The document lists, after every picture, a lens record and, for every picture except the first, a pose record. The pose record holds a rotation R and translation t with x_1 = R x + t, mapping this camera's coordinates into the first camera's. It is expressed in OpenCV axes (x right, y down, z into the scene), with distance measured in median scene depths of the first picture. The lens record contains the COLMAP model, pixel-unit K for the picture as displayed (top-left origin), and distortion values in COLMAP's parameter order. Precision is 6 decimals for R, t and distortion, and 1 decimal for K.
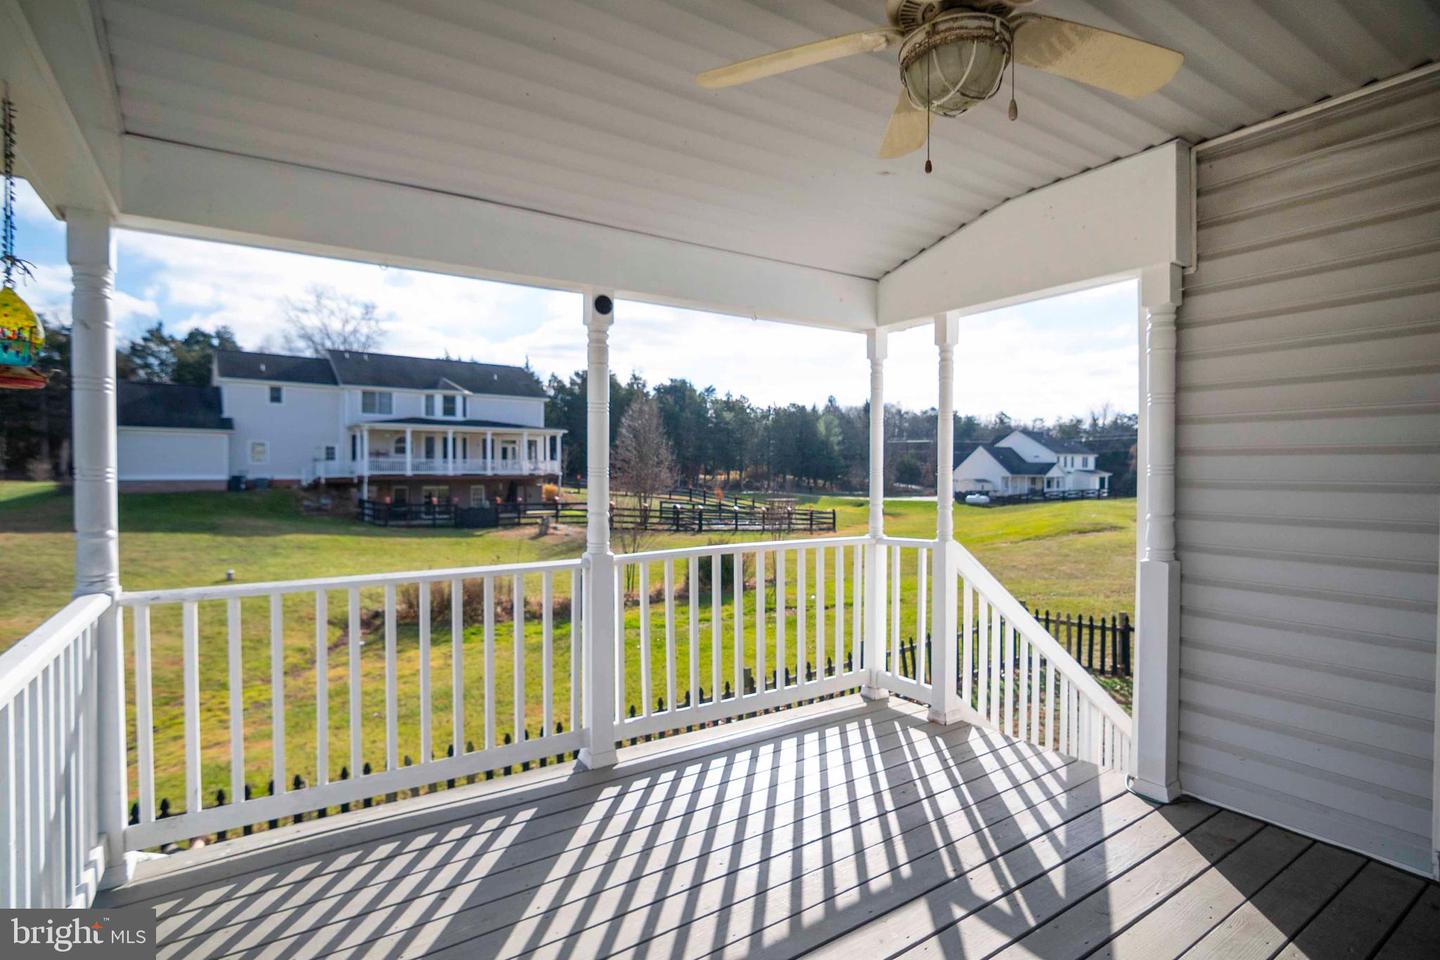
lens RADIAL K [[702.6, 0, 707.5], [0, 702.6, 486.6], [0, 0, 1]] dist [-0.034288, 0.010390]
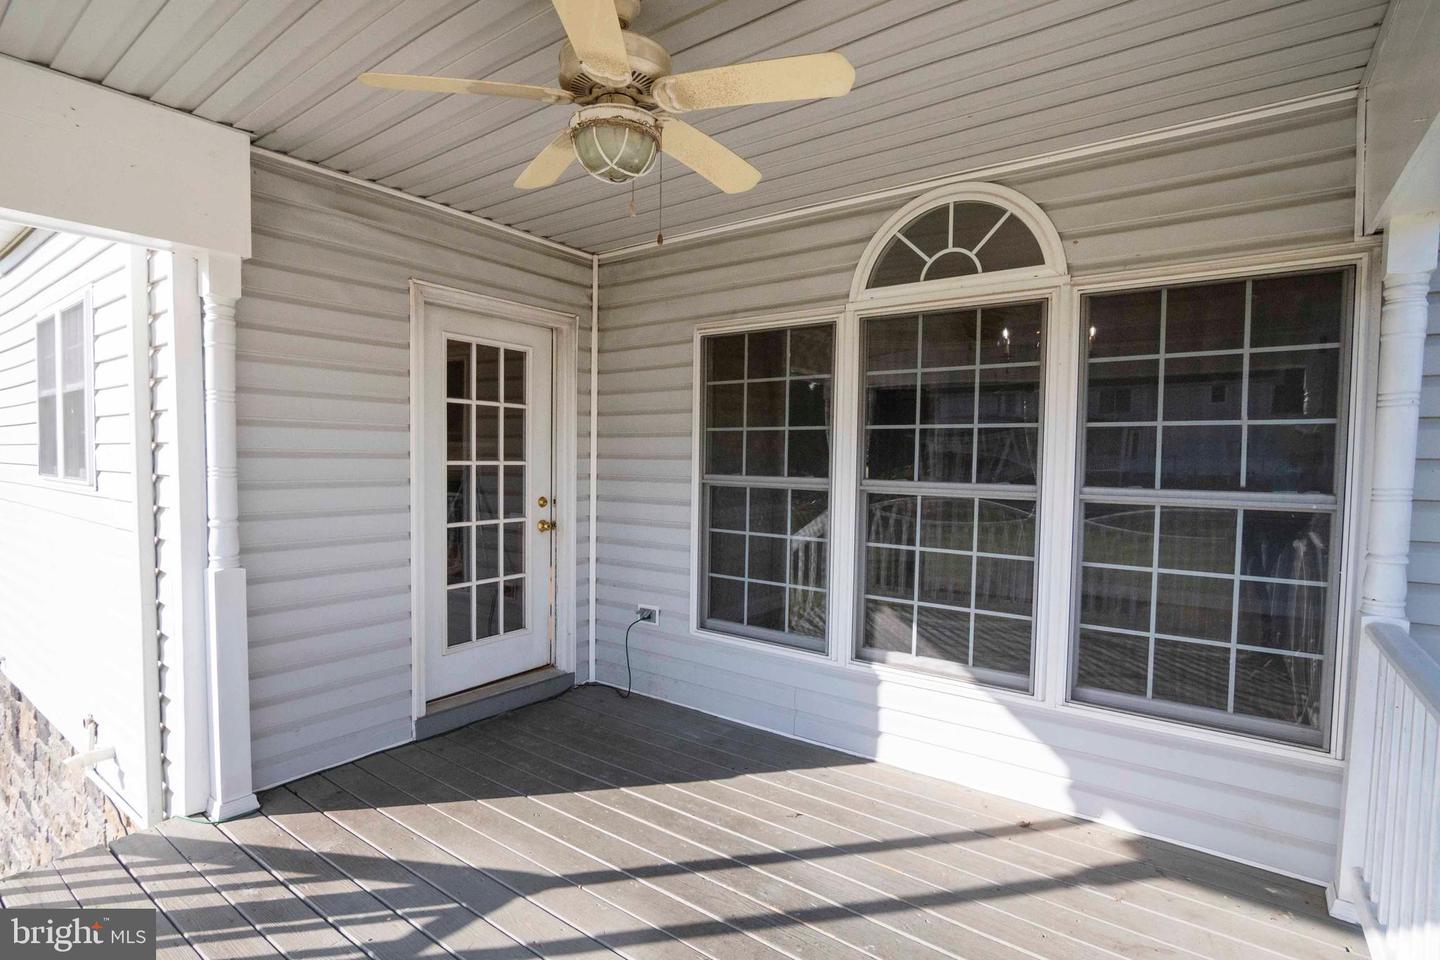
lens RADIAL K [[702.6, 0, 707.5], [0, 702.6, 486.6], [0, 0, 1]] dist [-0.034288, 0.010390]
pose [[-0.344812, -0.040621, 0.937792, -0.517323], [0.011989, 0.998791, 0.047671, -0.044947], [-0.938595, 0.027681, -0.343908, 0.803287]]
